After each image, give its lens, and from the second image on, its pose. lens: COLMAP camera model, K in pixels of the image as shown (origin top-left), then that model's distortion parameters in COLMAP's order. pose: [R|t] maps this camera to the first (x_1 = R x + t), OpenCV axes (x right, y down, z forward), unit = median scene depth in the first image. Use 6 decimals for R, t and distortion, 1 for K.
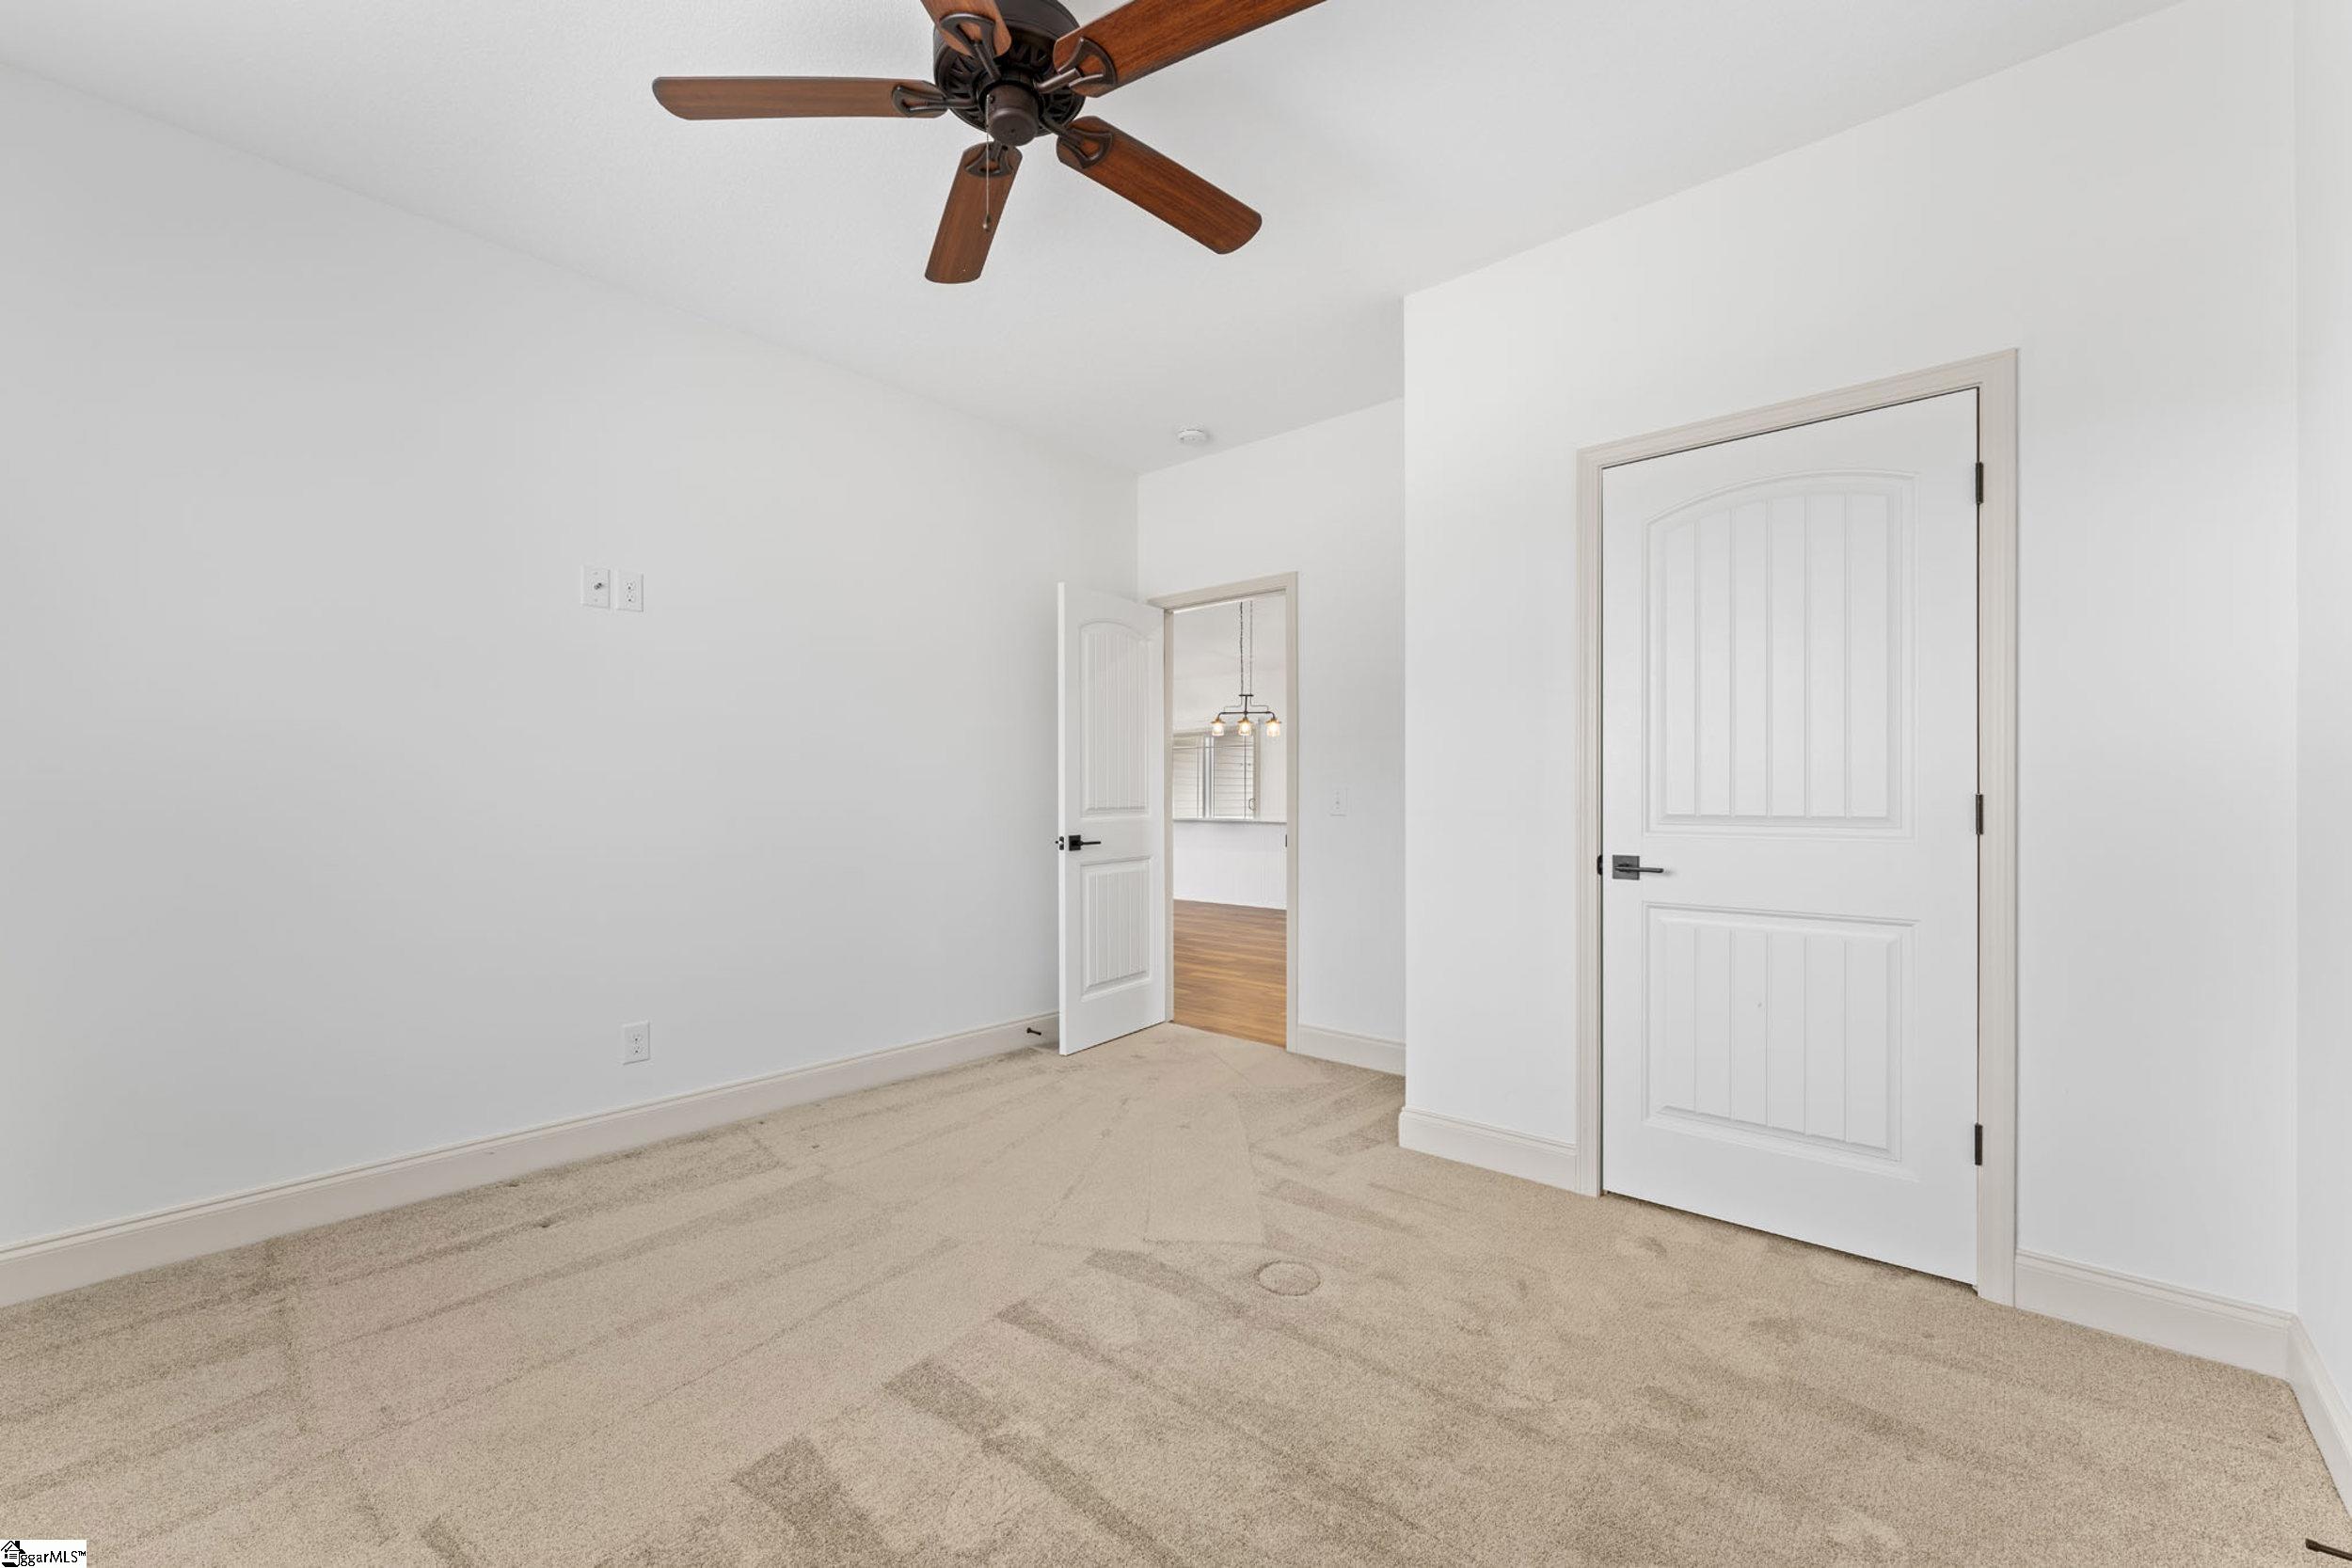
lens RADIAL K [[1008.5, 0, 1176.0], [0, 1008.5, 784.0], [0, 0, 1]] dist [-0.000214, -0.000057]
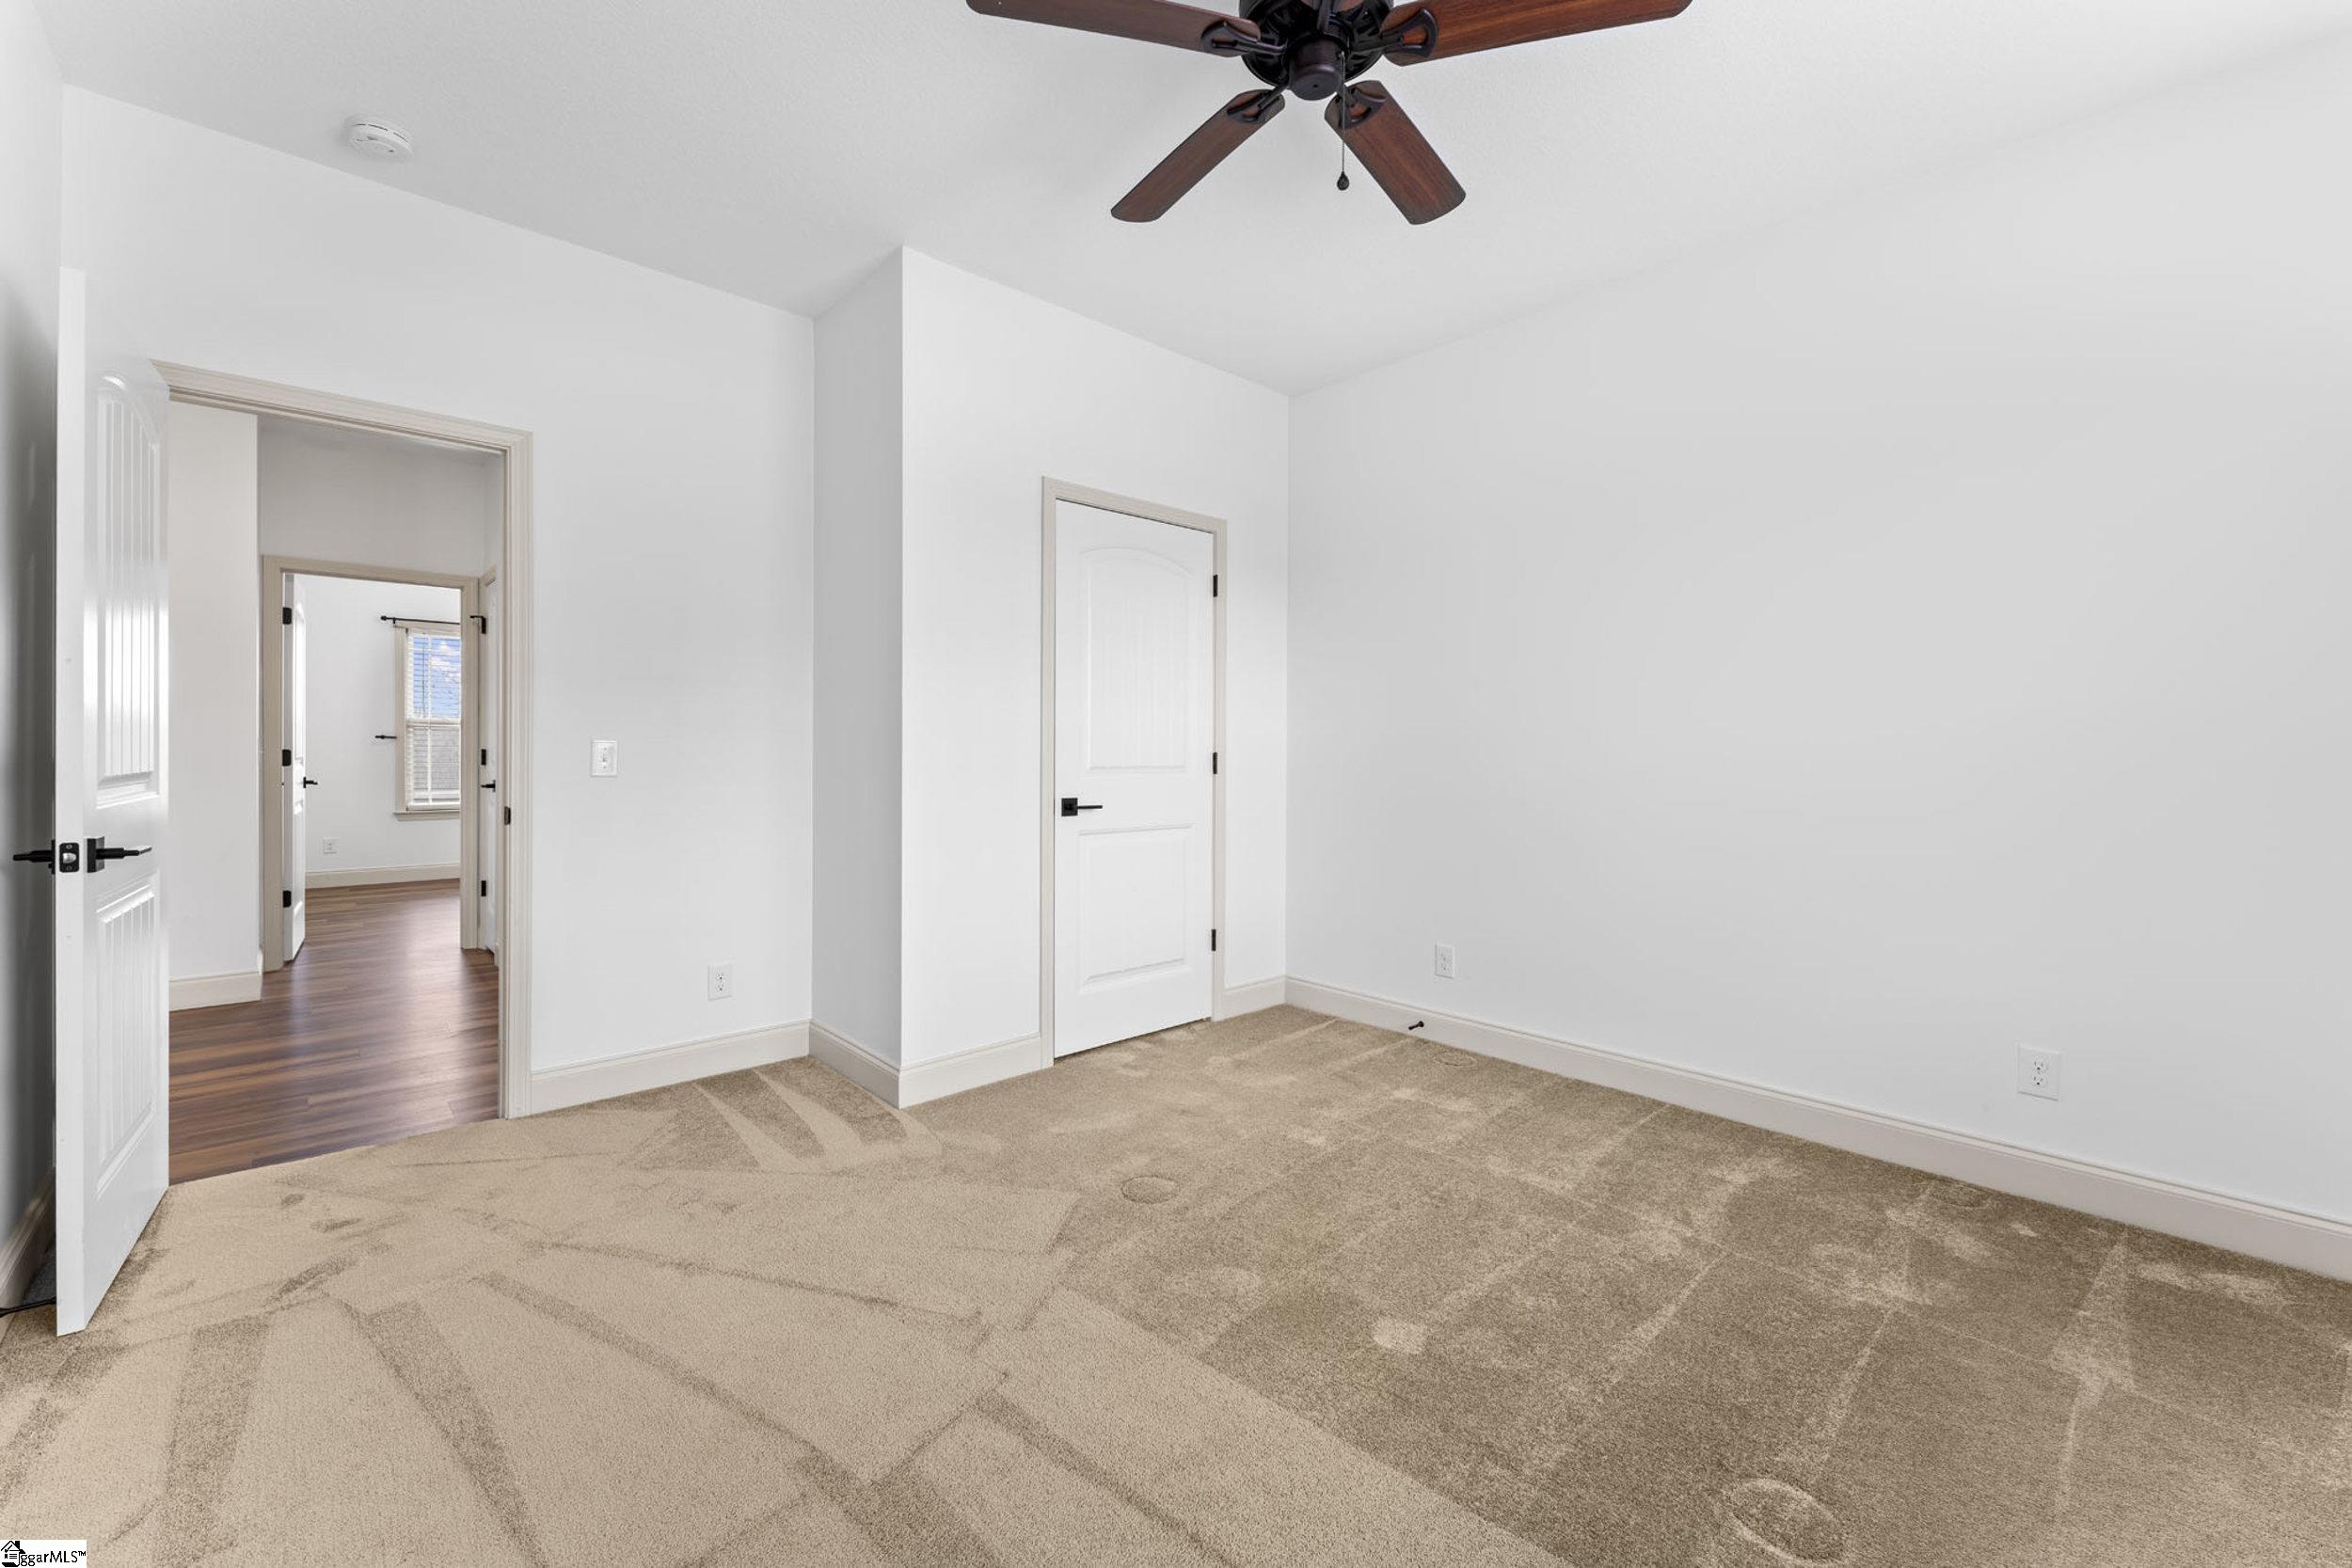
lens RADIAL K [[966.1, 0, 1182.7], [0, 966.1, 748.3], [0, 0, 1]] dist [0.000000, -0.000157]
pose [[0.065835, 0.005564, 0.997815, -0.816831], [-0.012894, 0.999906, -0.004725, 0.009973], [-0.997747, -0.012555, 0.065901, 0.774694]]
